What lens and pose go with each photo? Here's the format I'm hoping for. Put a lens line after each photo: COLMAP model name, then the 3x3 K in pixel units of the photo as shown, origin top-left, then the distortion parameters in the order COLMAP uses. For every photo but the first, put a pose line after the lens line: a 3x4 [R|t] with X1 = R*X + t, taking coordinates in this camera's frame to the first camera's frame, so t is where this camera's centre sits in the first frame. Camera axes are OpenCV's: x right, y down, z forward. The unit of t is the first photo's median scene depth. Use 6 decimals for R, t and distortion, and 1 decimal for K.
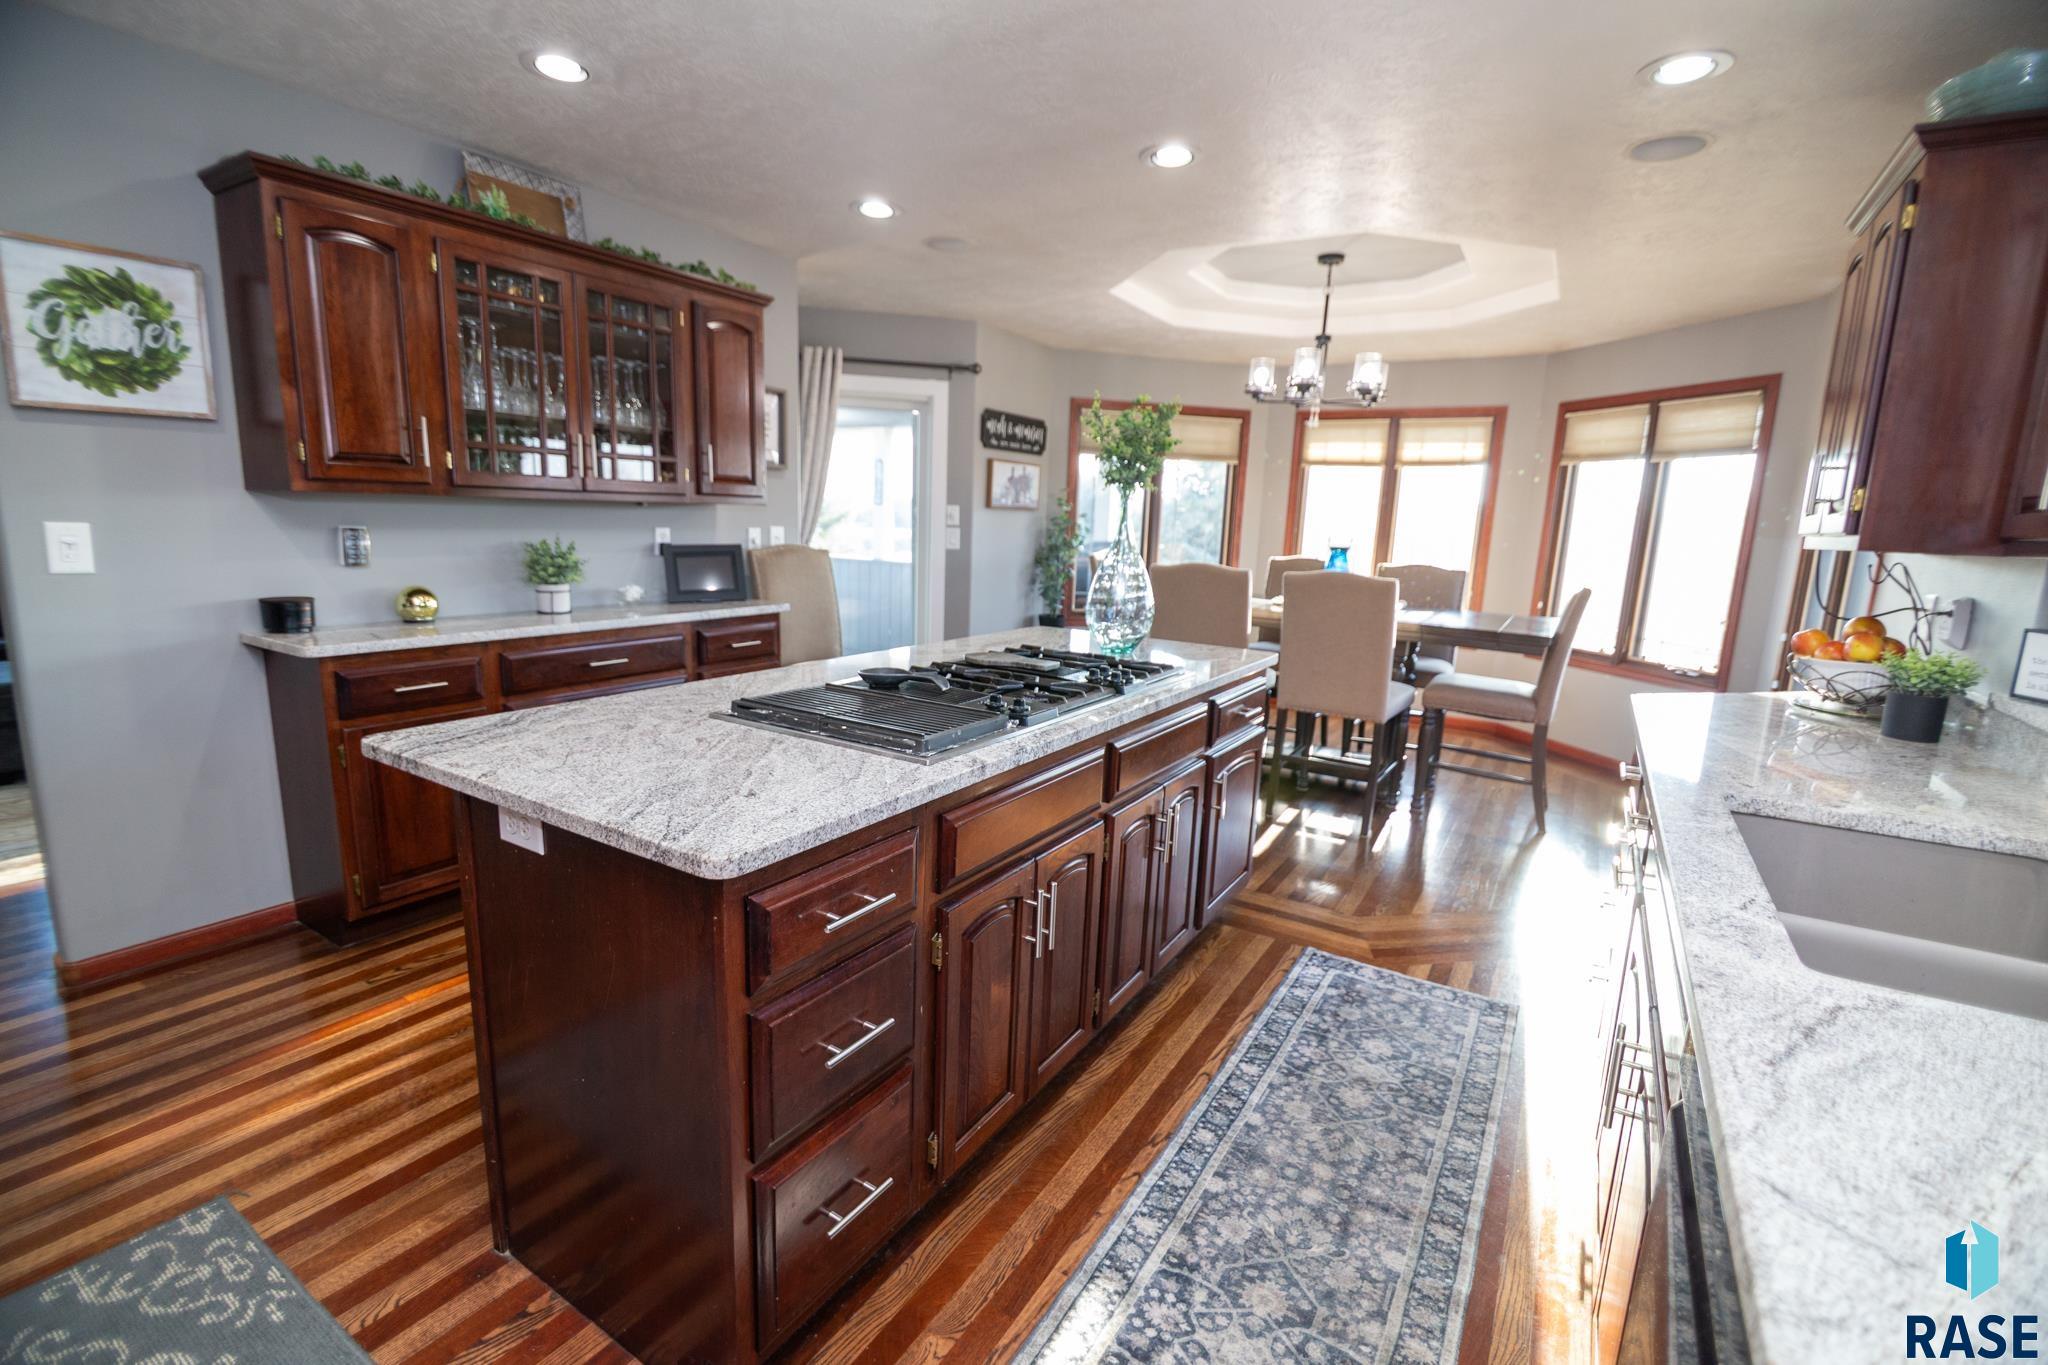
lens RADIAL K [[907.7, 0, 1027.0], [0, 907.7, 686.9], [0, 0, 1]] dist [-0.004201, -0.008846]
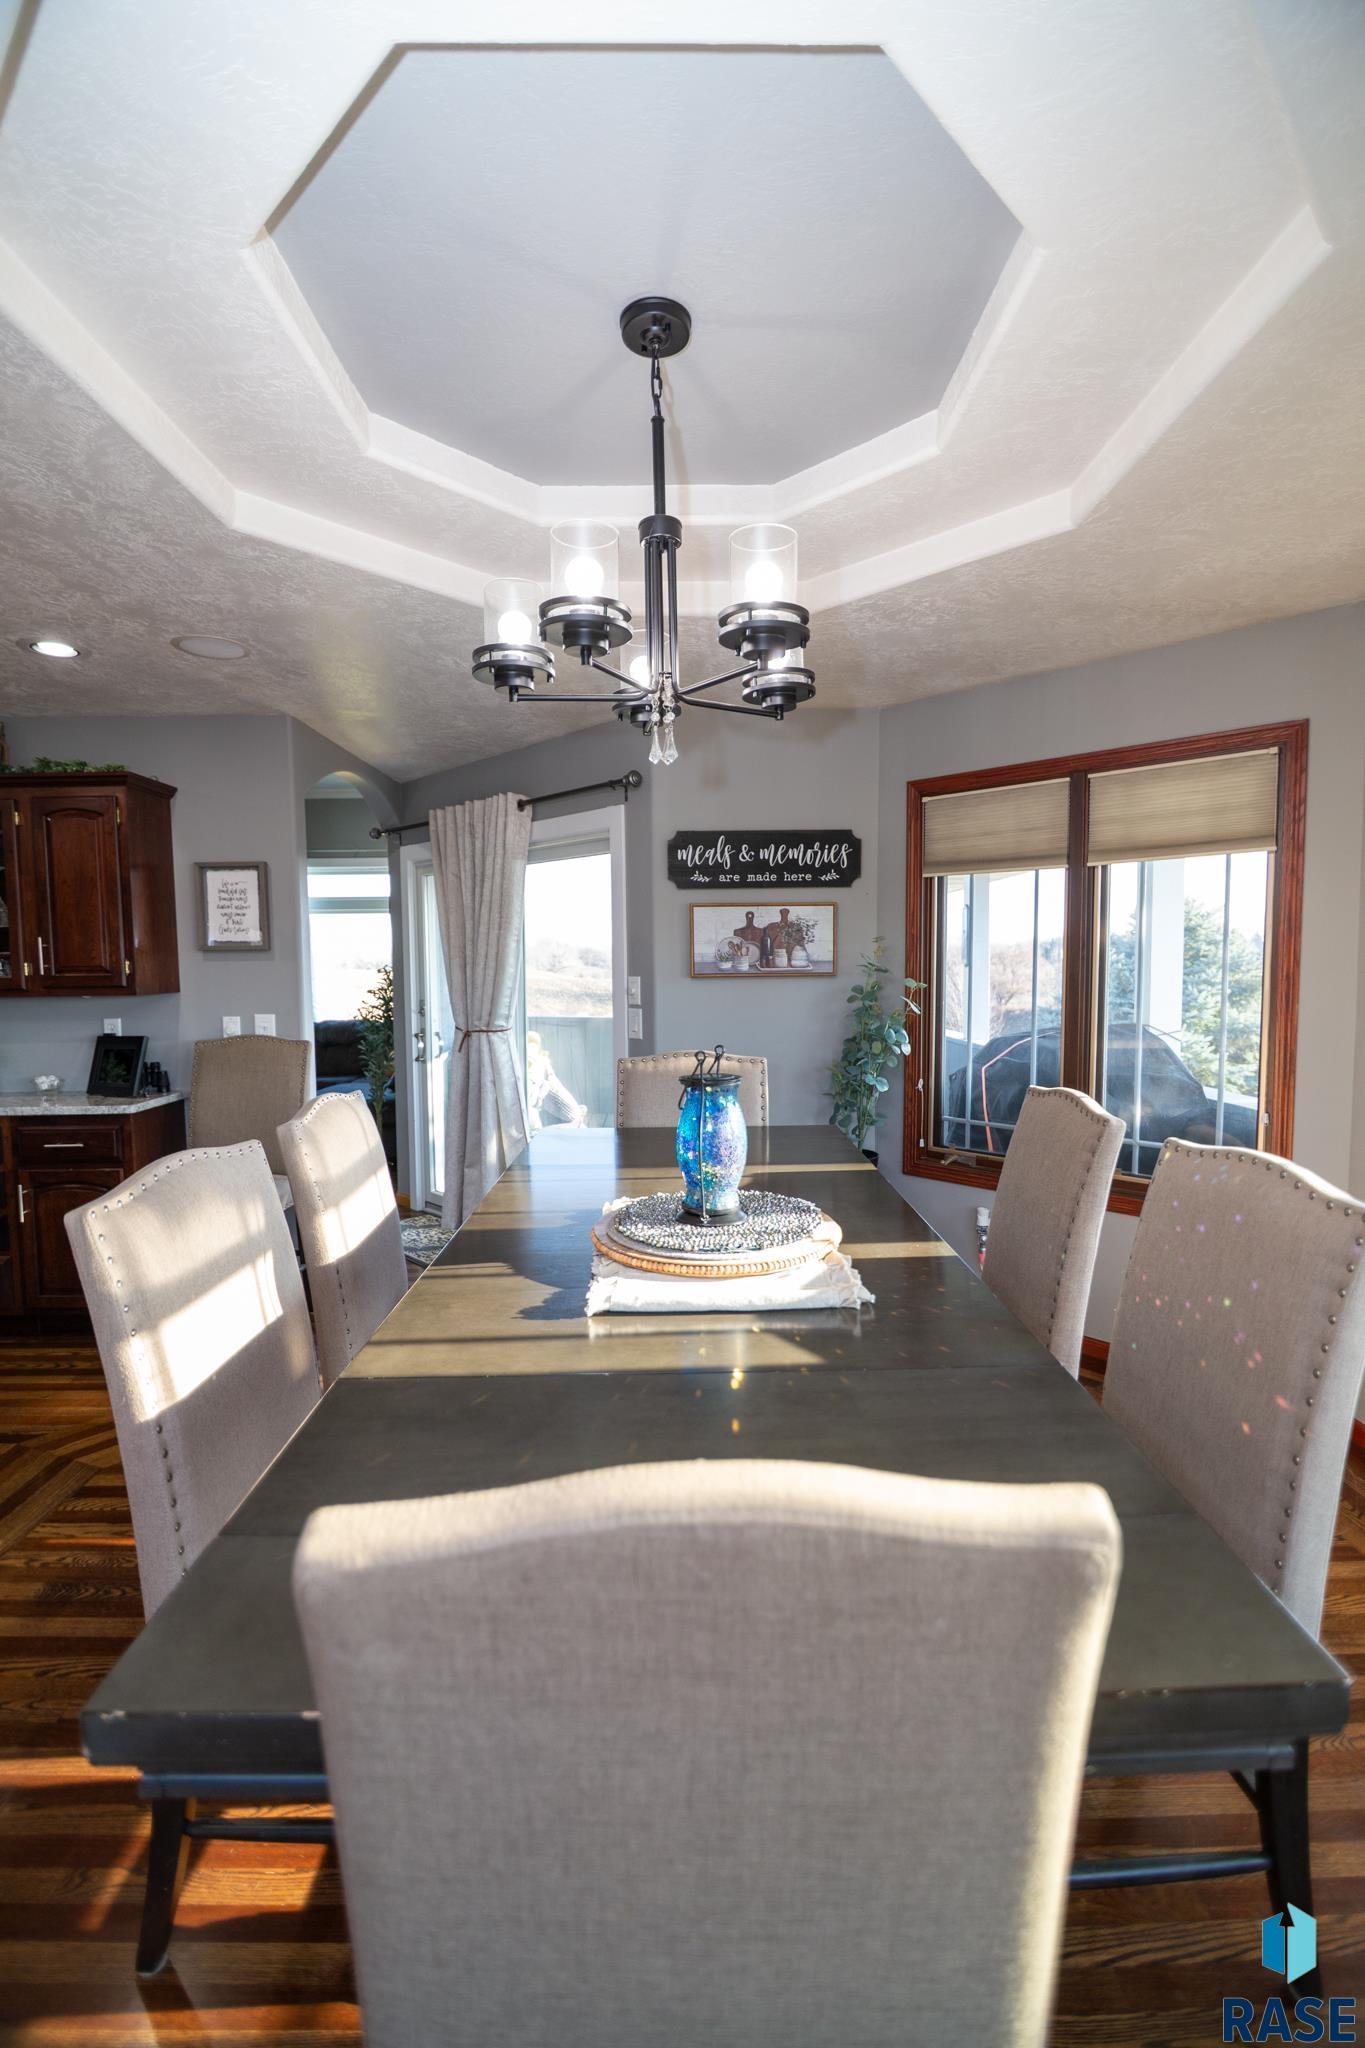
lens RADIAL K [[907.7, 0, 682.5], [0, 907.7, 1024.0], [0, 0, 1]] dist [-0.004201, -0.008846]
pose [[0.533446, 0.016738, -0.845668, 0.820779], [-0.127255, 0.990012, -0.060678, -0.198802], [0.836207, 0.139984, 0.530248, 1.049373]]
